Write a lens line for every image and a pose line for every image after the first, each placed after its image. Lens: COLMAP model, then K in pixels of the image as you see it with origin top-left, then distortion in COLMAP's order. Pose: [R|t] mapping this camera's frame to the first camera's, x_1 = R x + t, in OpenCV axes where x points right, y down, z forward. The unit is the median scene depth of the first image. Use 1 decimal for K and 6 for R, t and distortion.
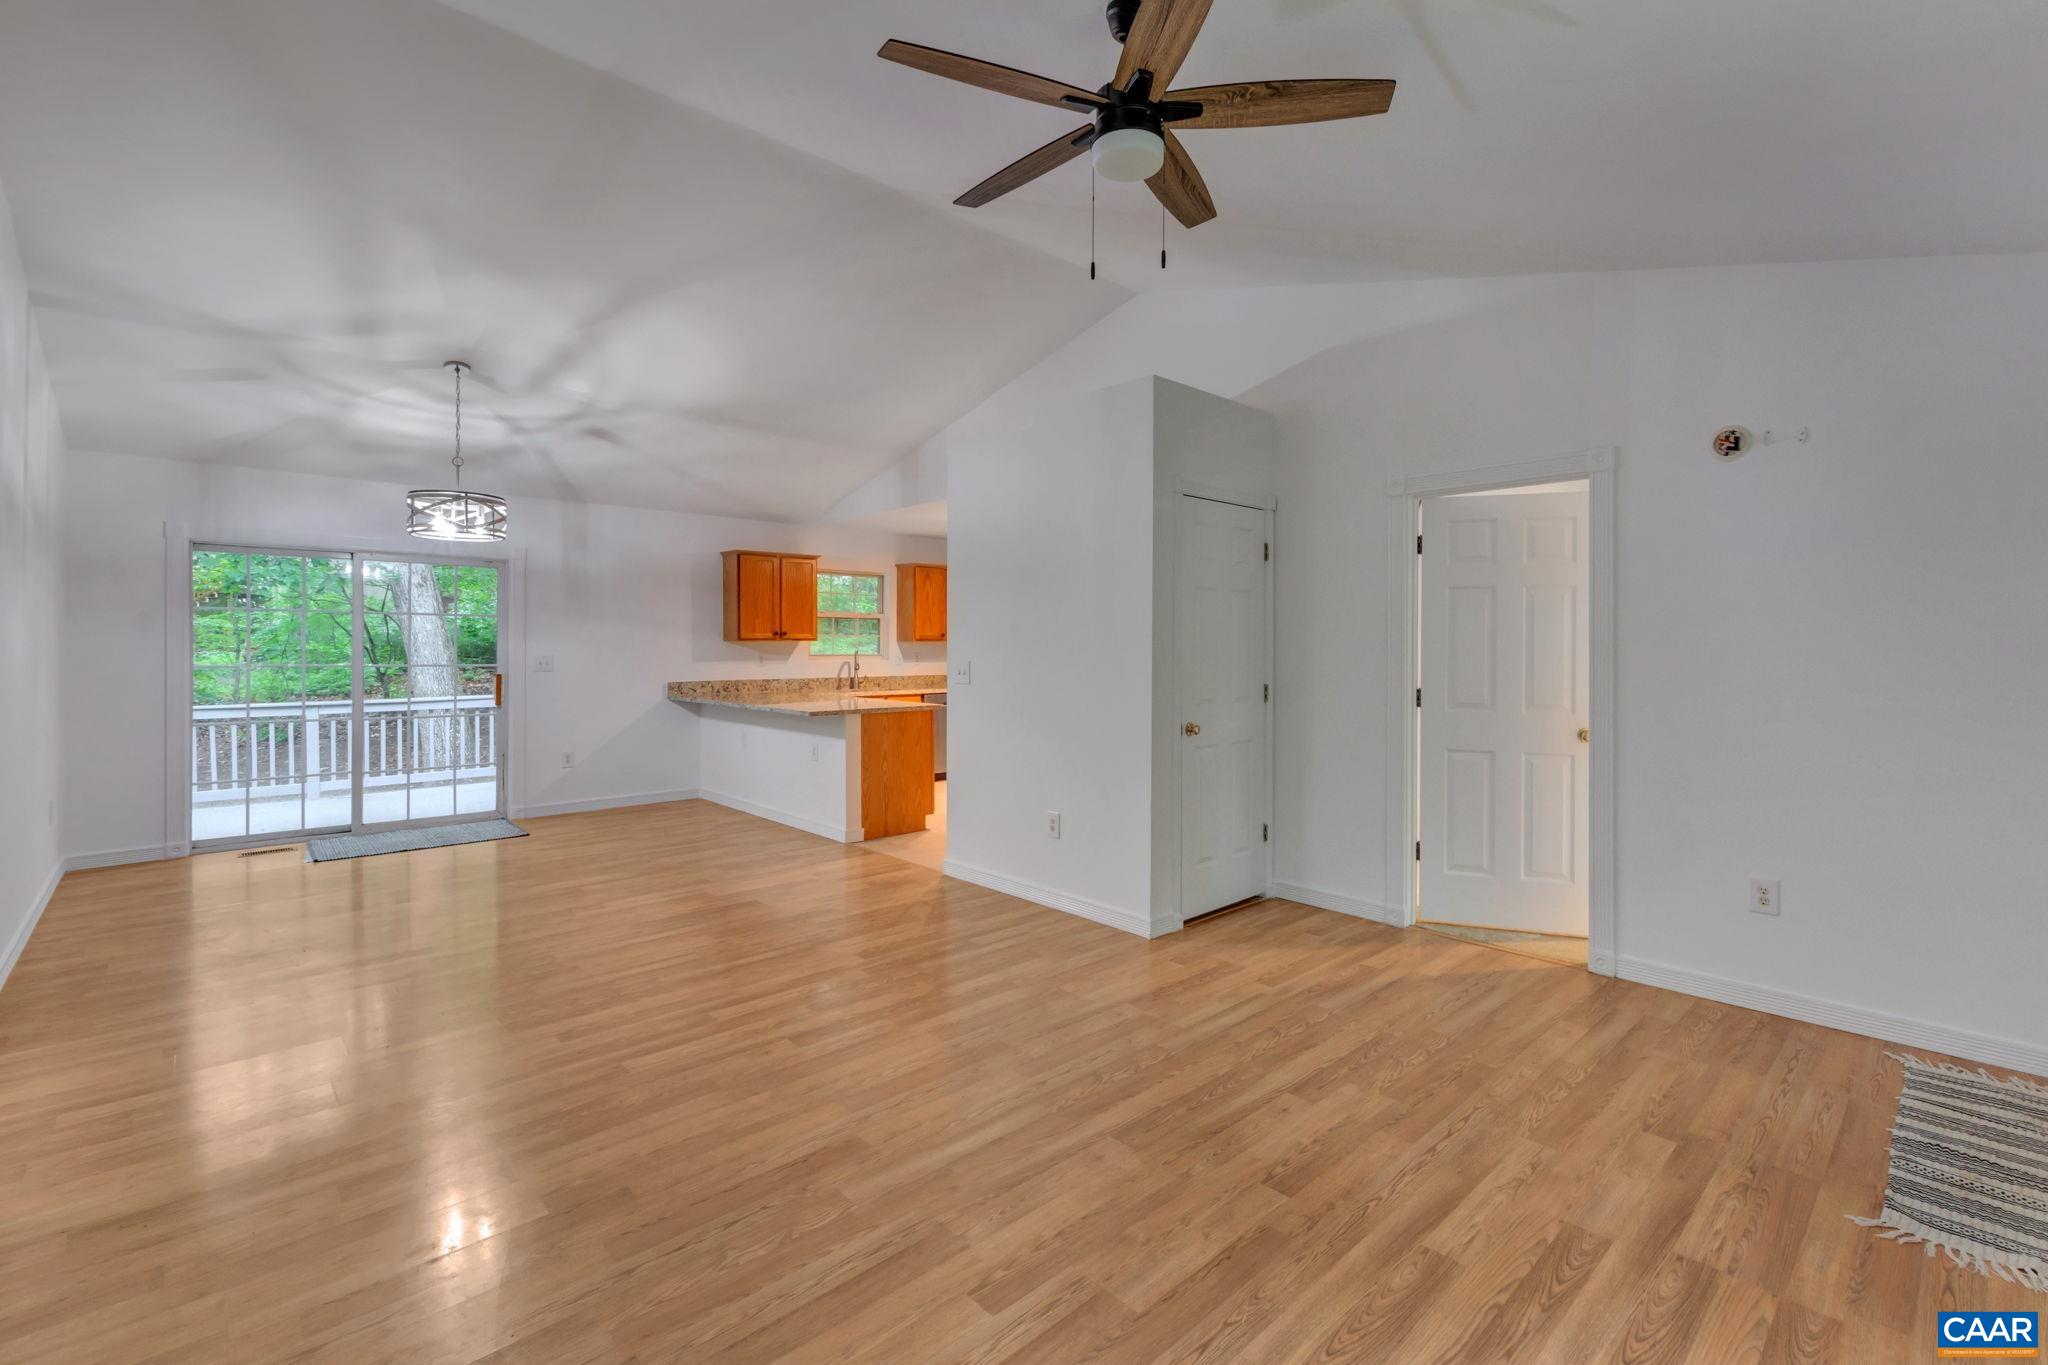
lens RADIAL K [[904.5, 0, 1020.5], [0, 904.5, 644.3], [0, 0, 1]] dist [0.000922, 0.000190]
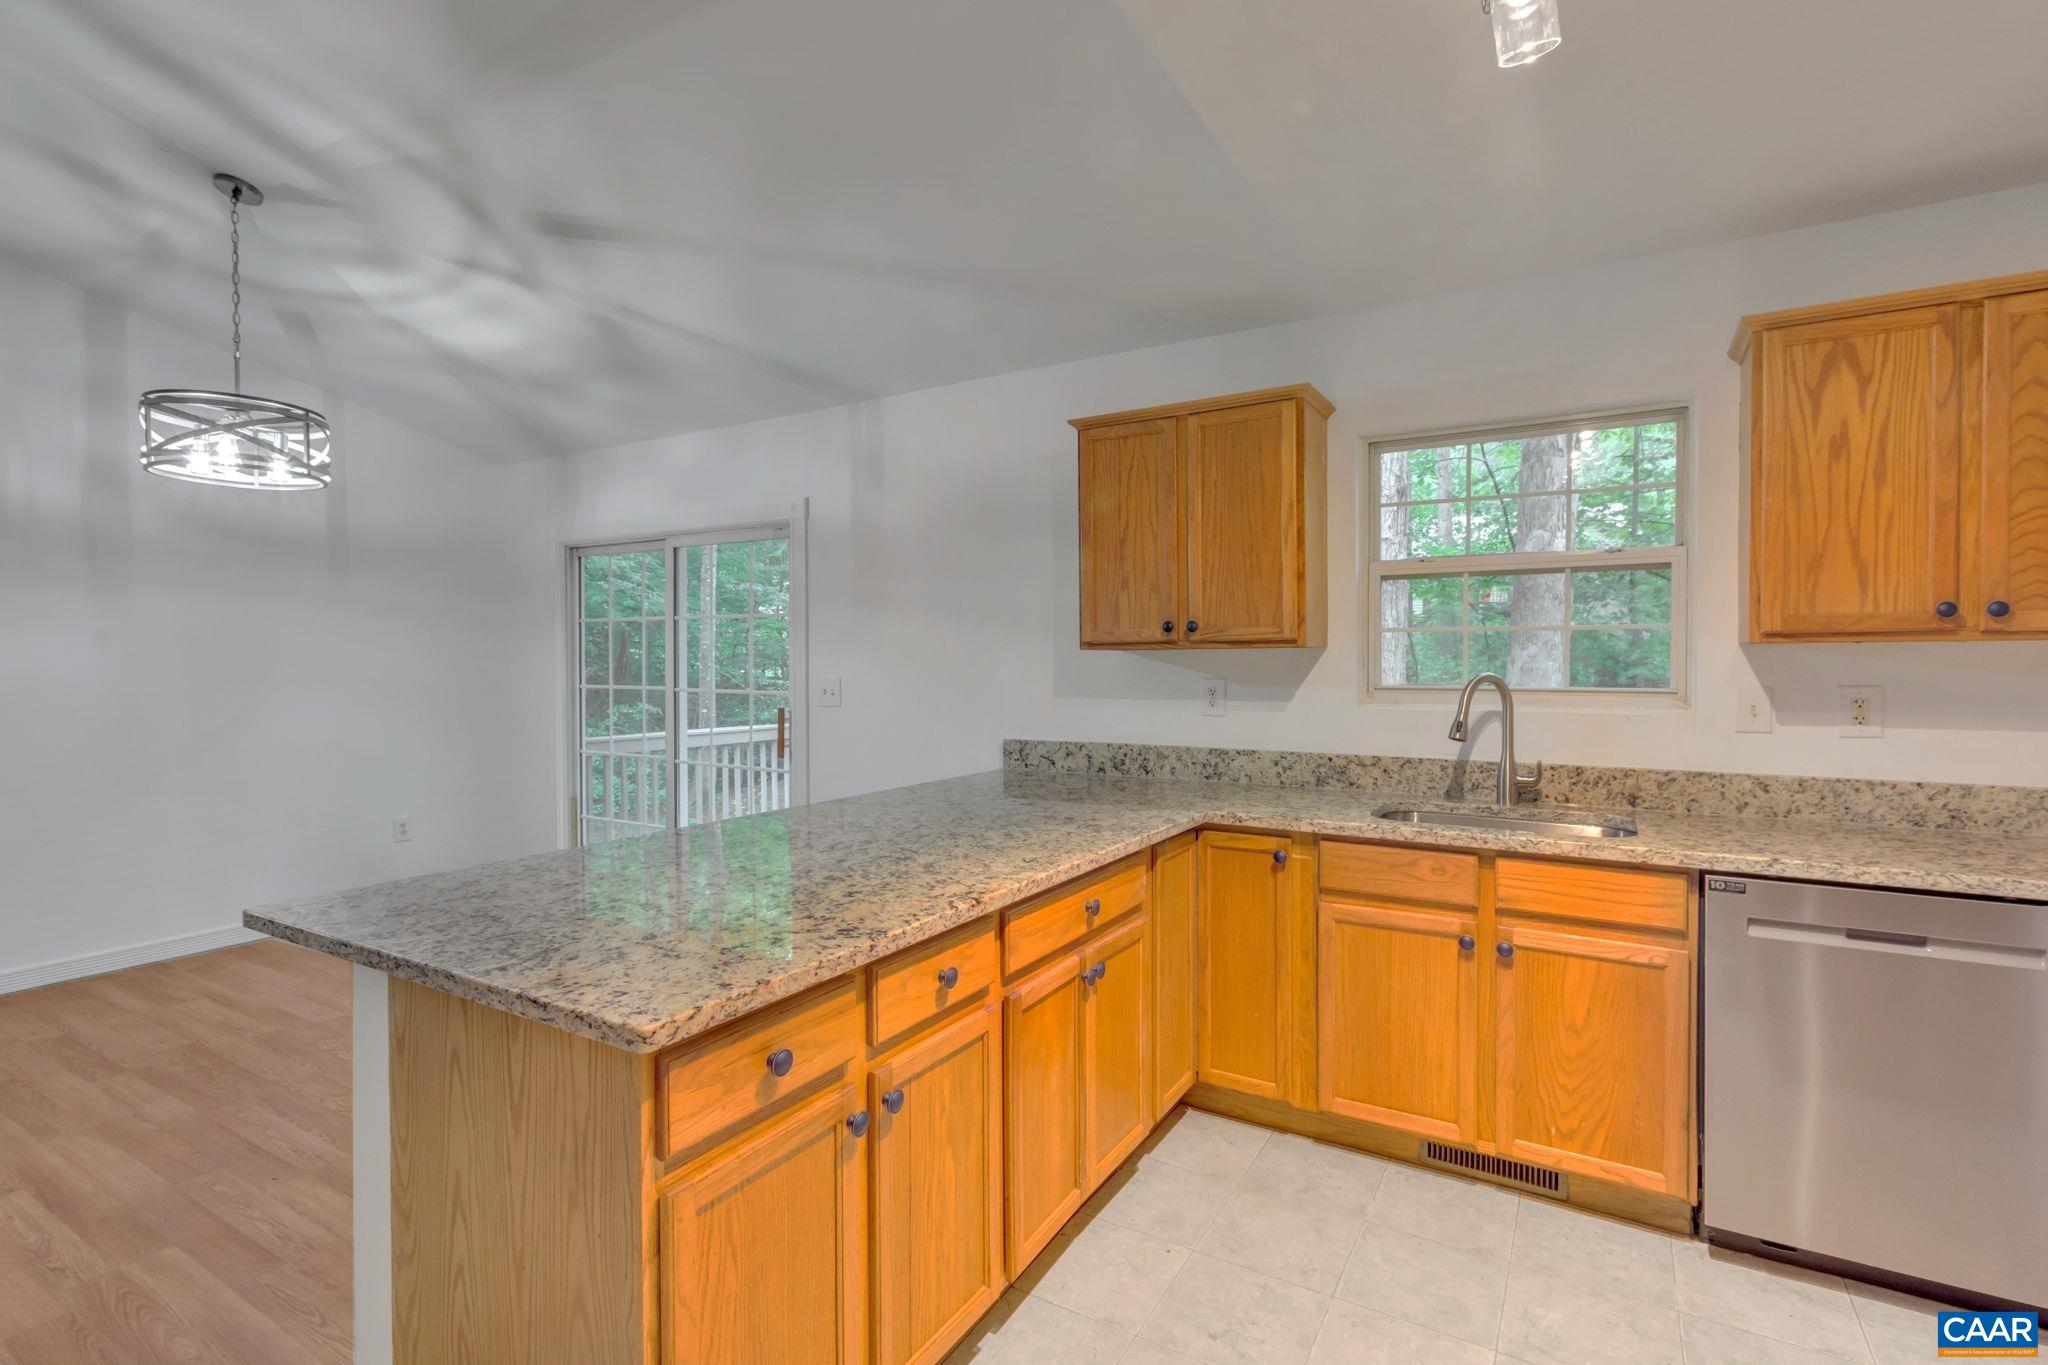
lens RADIAL K [[962.2, 0, 1024.0], [0, 962.2, 682.5], [0, 0, 1]] dist [0.015293, 0.000198]
pose [[0.290751, 0.023363, -0.956513, 0.159160], [0.006804, 0.999626, 0.026485, -0.001400], [0.956774, -0.014209, 0.290484, 1.554045]]
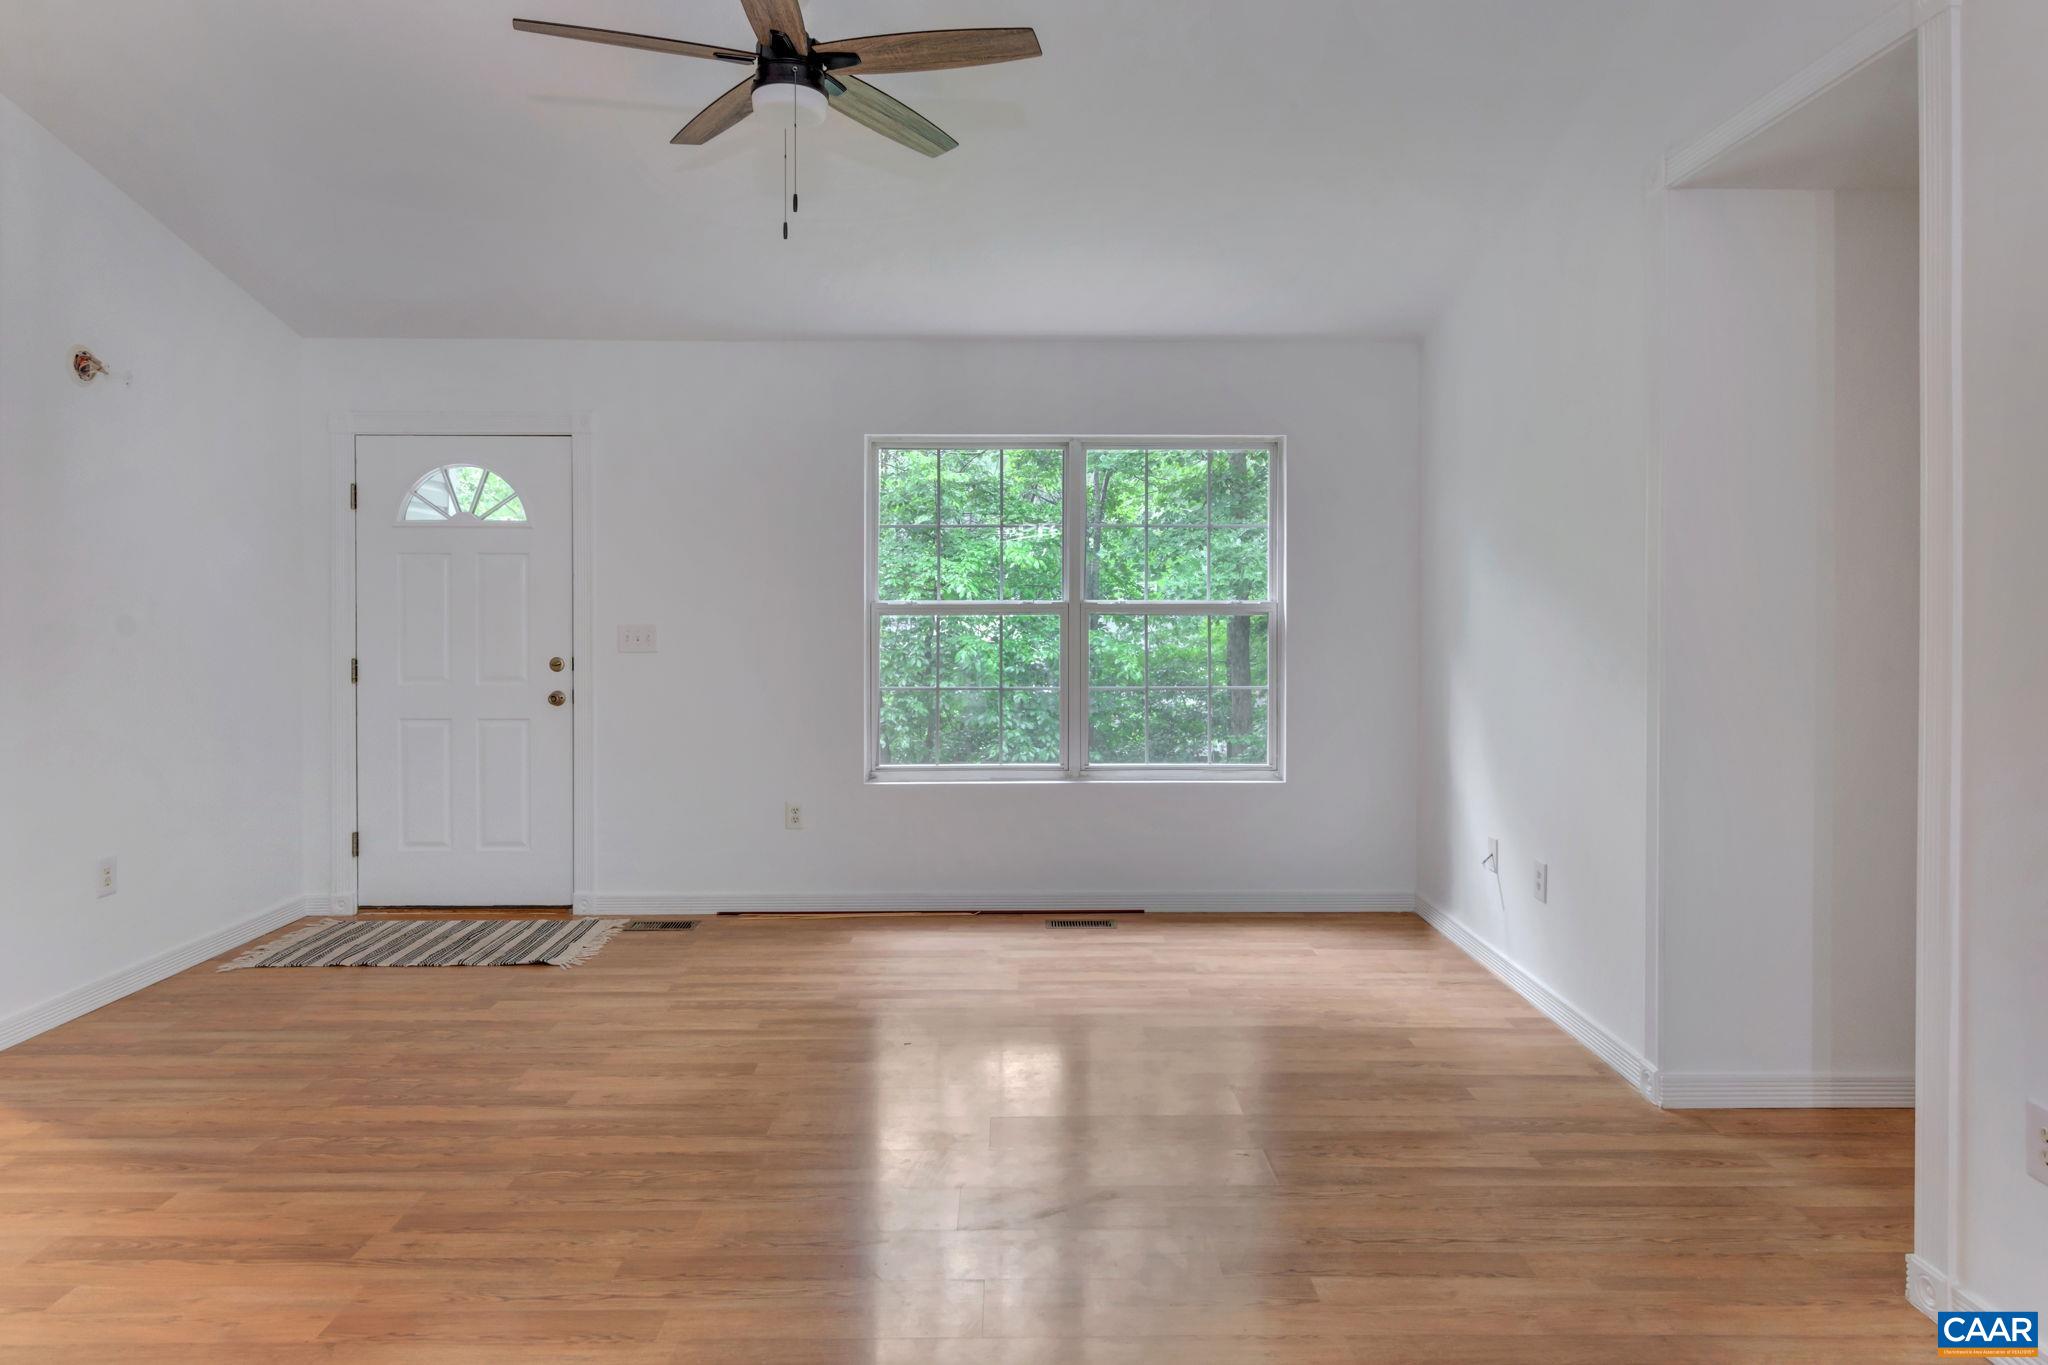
lens RADIAL K [[1239.6, 0, 1030.2], [0, 1239.6, 614.4], [0, 0, 1]] dist [0.003860, 0.002133]
pose [[-0.745414, -0.008692, 0.666545, -0.536350], [-0.002706, 0.999946, 0.010014, 0.000800], [-0.666596, 0.005661, -0.745398, 1.007210]]
